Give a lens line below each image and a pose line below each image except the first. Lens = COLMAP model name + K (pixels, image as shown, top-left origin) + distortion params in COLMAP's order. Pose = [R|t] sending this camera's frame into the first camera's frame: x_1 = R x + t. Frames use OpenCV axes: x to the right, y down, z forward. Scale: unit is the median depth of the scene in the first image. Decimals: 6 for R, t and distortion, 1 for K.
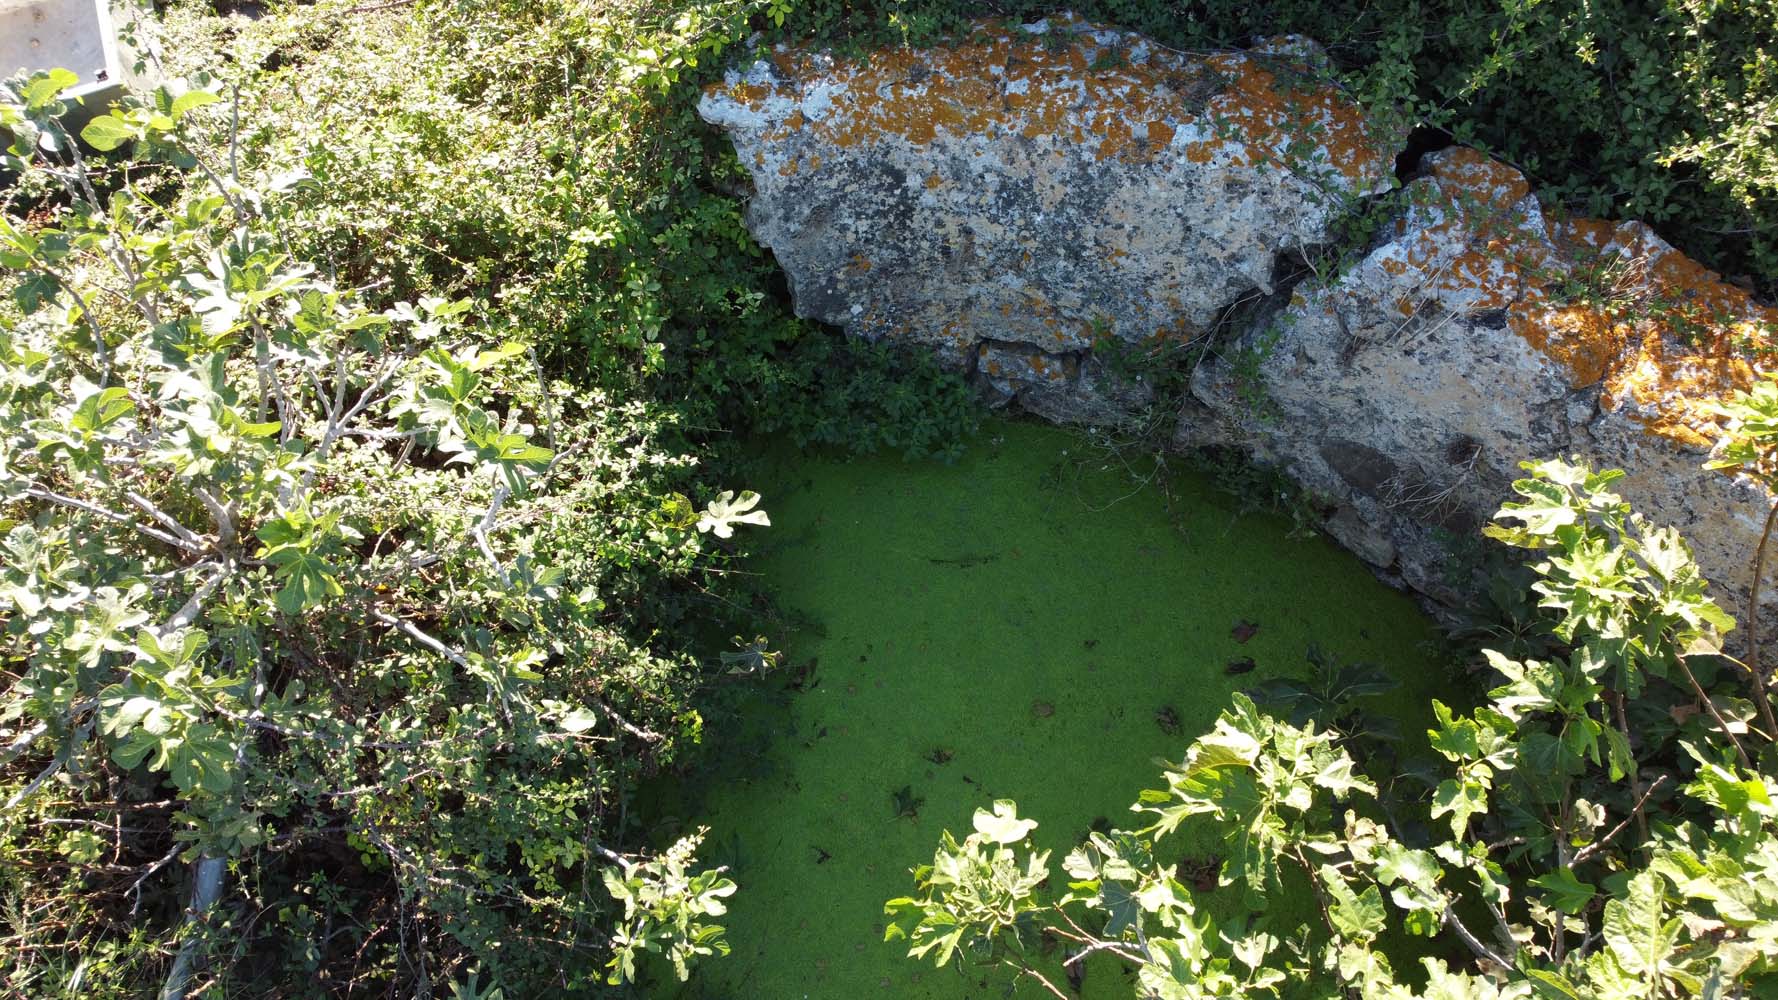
lens RADIAL K [[1342.6, 0, 892.8], [0, 1342.6, 502.9], [0, 0, 1]] dist [0.004135, -0.010390]
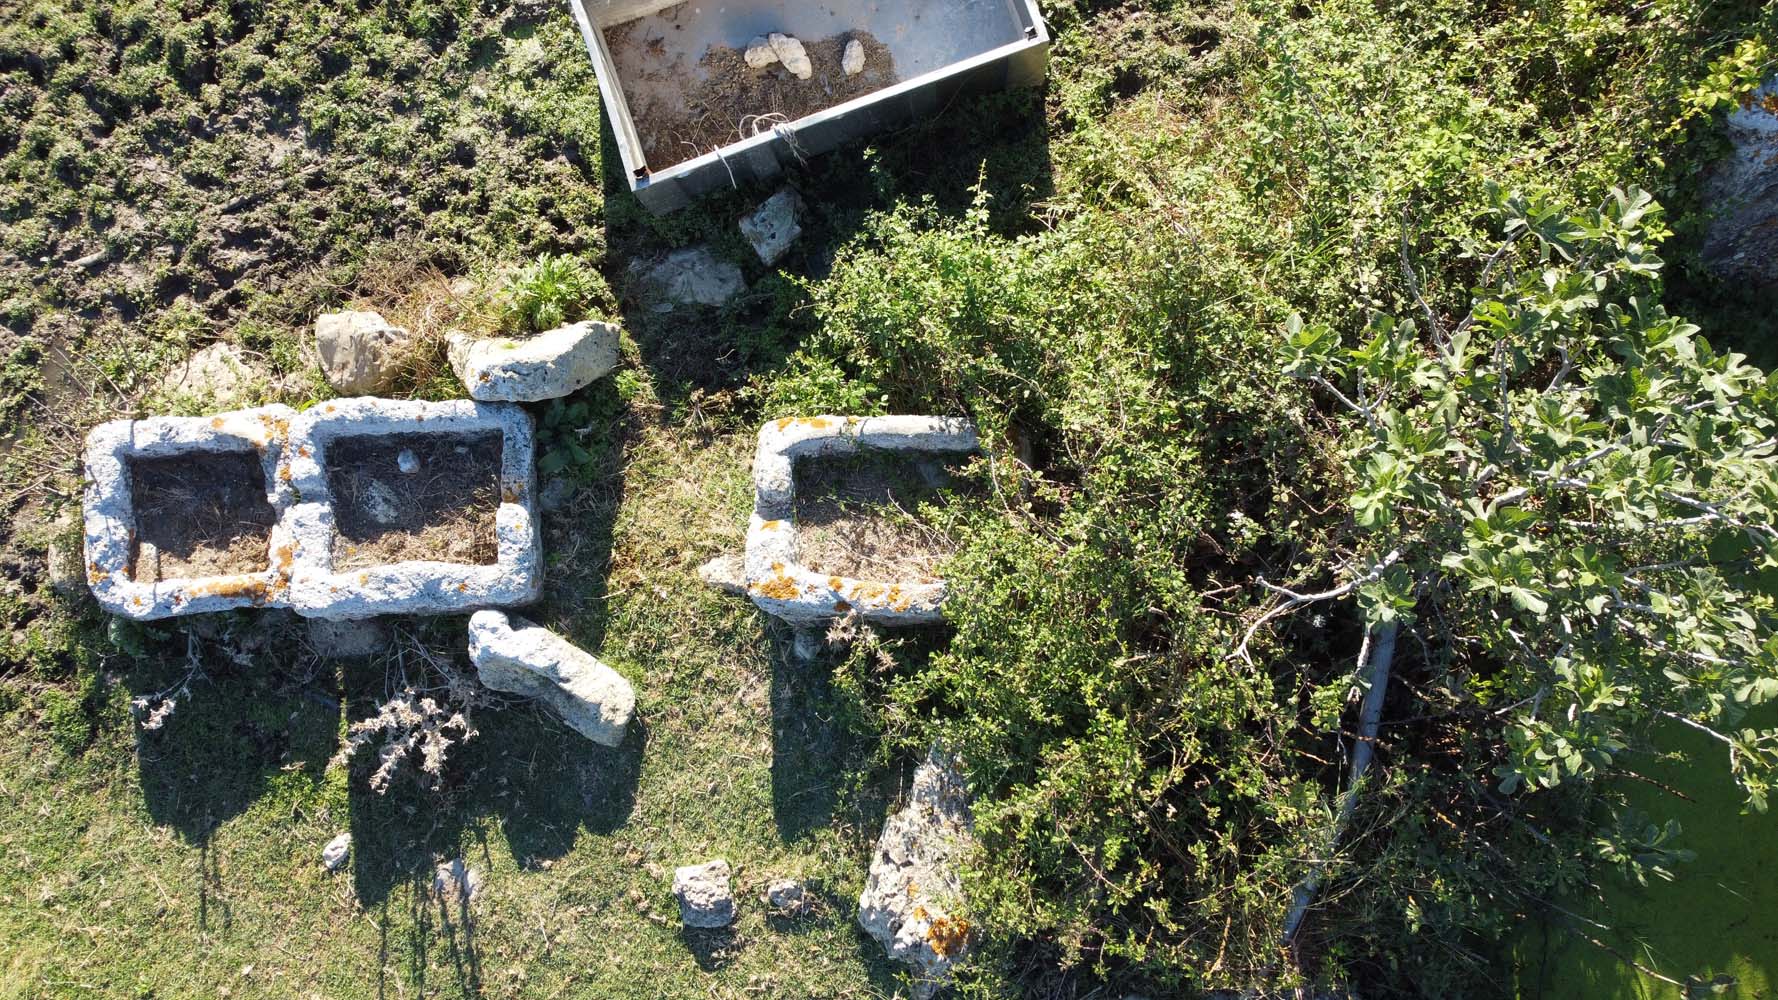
lens RADIAL K [[1342.6, 0, 884.5], [0, 1342.6, 498.9], [0, 0, 1]] dist [0.004135, -0.010390]
pose [[0.999945, -0.010457, -0.000997, -0.950953], [0.010426, 0.976367, 0.215868, -0.239932], [-0.001284, -0.215866, 0.976422, -0.260255]]
